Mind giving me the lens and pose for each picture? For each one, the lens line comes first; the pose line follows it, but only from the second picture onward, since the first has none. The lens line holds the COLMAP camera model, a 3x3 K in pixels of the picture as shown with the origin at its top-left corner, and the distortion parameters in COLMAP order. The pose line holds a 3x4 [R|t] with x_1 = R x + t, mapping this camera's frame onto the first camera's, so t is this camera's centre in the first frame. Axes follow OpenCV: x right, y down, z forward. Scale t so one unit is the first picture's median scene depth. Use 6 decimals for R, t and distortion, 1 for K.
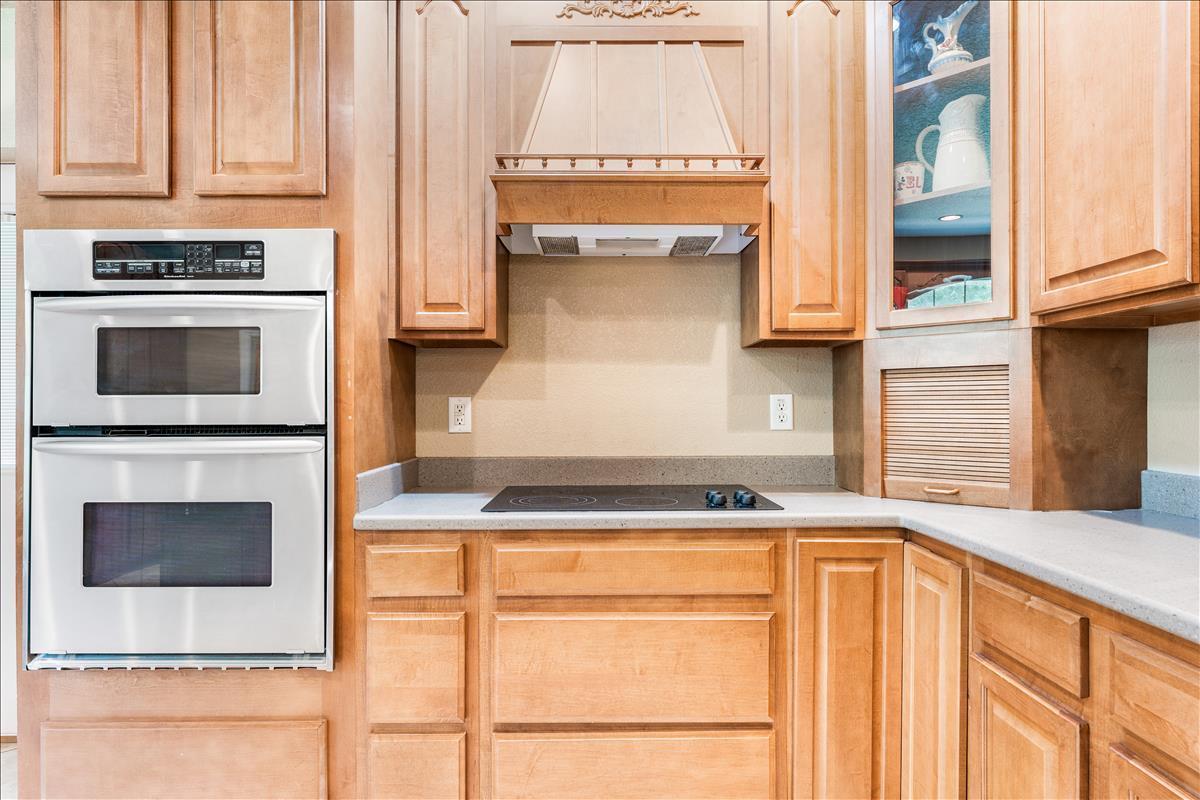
lens RADIAL K [[704.6, 0, 602.5], [0, 704.6, 404.0], [0, 0, 1]] dist [-0.004431, 0.000976]
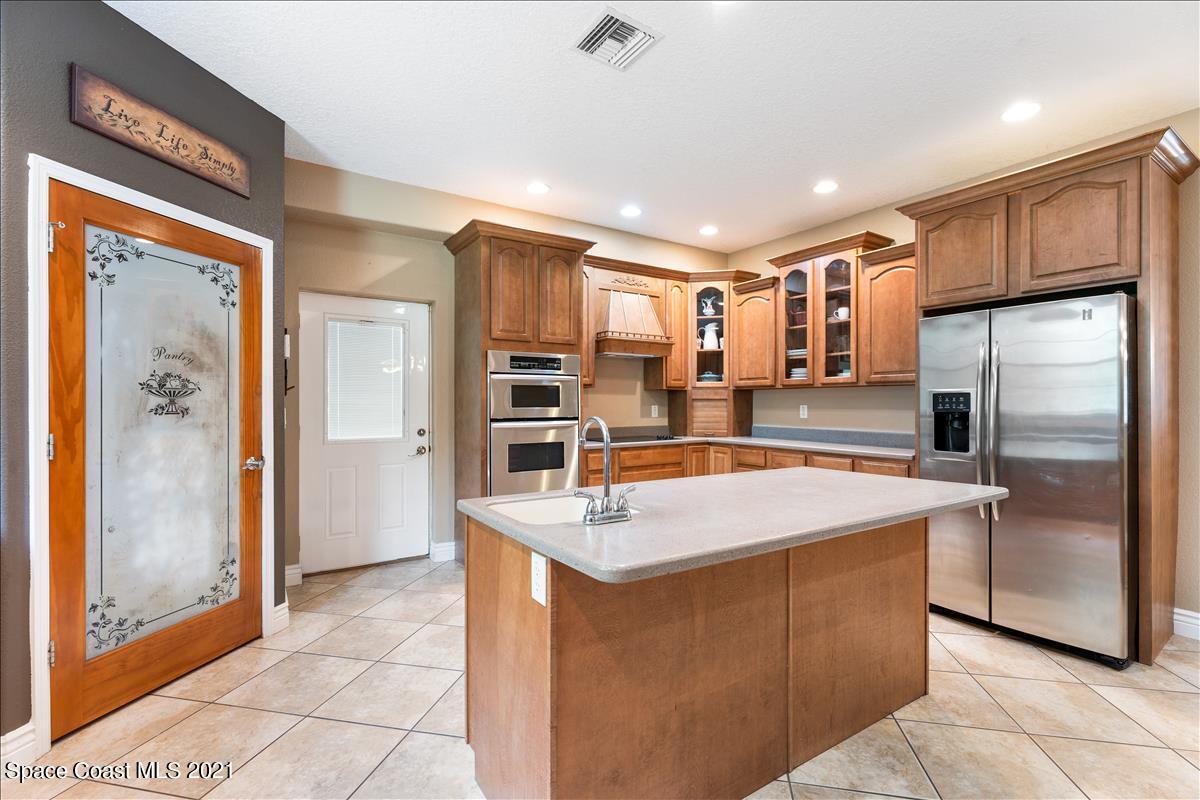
lens RADIAL K [[540.6, 0, 596.5], [0, 540.6, 405.0], [0, 0, 1]] dist [0.003242, 0.000011]
pose [[0.839240, -0.000481, 0.543762, -1.632731], [-0.000163, 0.999999, 0.001136, -0.026024], [-0.543762, -0.001042, 0.839239, -1.086175]]
